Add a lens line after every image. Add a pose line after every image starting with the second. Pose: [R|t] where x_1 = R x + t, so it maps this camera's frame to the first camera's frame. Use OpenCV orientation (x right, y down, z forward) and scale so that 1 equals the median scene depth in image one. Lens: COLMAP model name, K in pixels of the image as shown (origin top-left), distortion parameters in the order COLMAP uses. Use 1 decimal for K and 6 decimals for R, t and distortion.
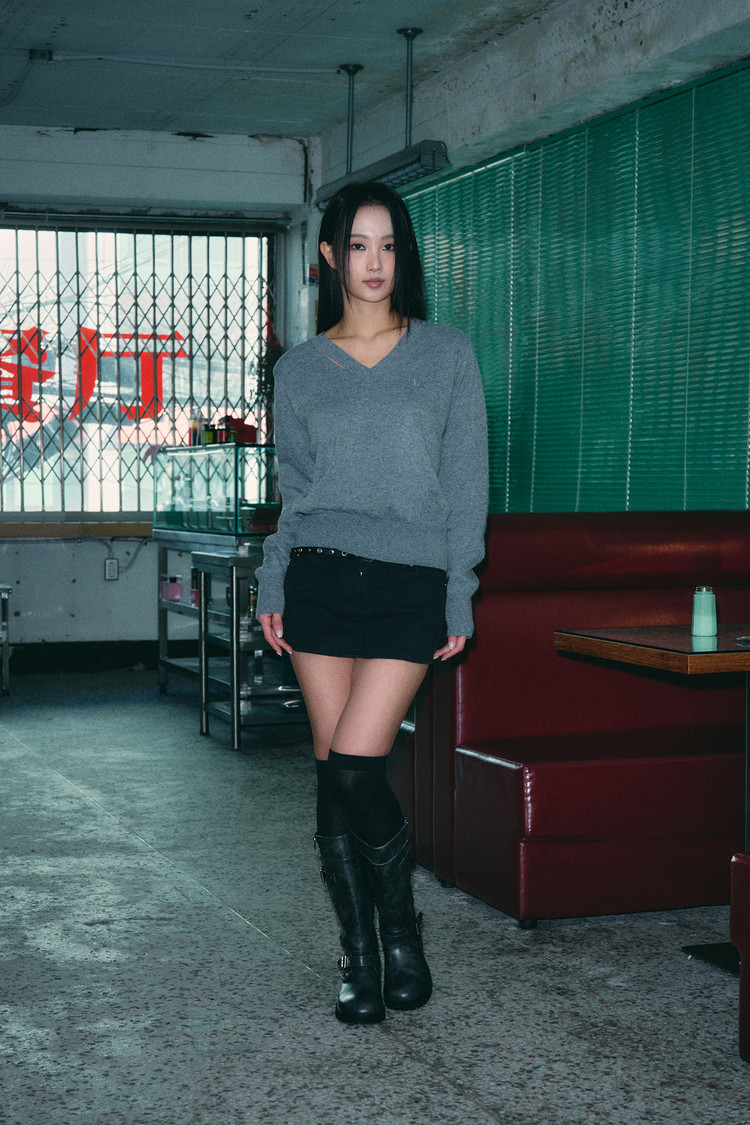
lens RADIAL K [[1940.8, 0, 373.2], [0, 1940.8, 572.7], [0, 0, 1]] dist [0.015726, 0.010701]
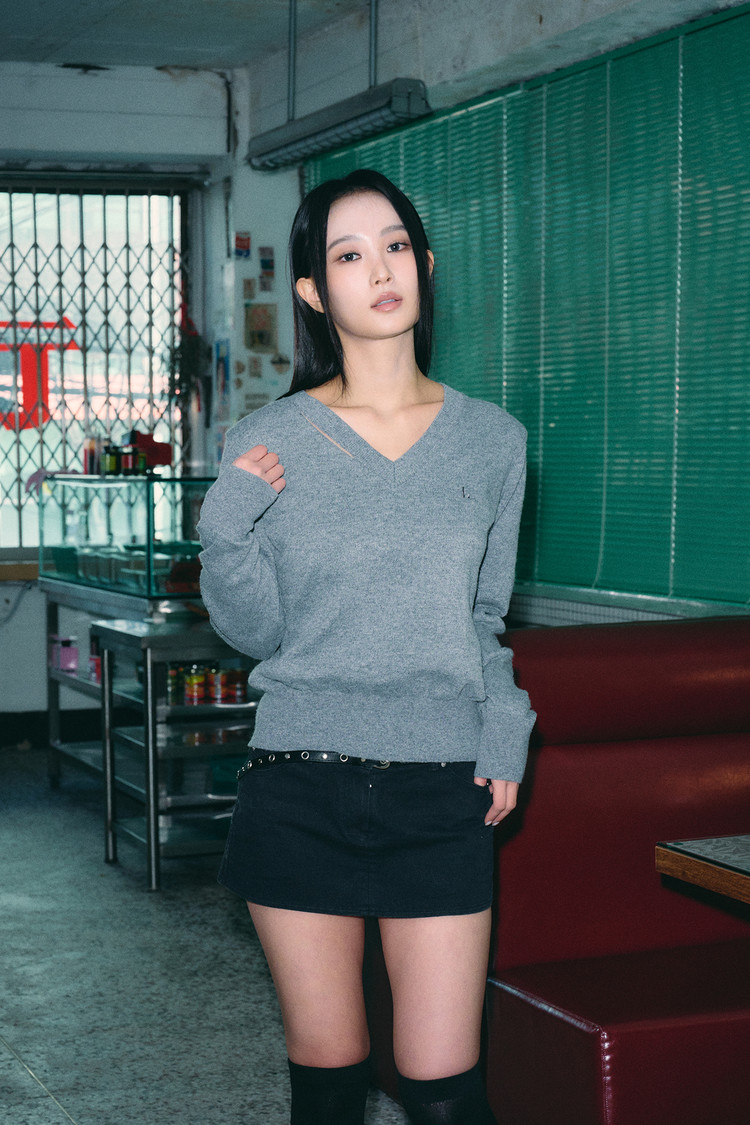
lens RADIAL K [[2220.7, 0, 368.0], [0, 2220.7, 581.5], [0, 0, 1]] dist [0.016728, 0.020597]
pose [[0.999339, -0.012813, 0.034014, -0.011850], [0.012411, 0.999851, 0.011998, -0.028754], [-0.034163, -0.011567, 0.999349, 0.104199]]
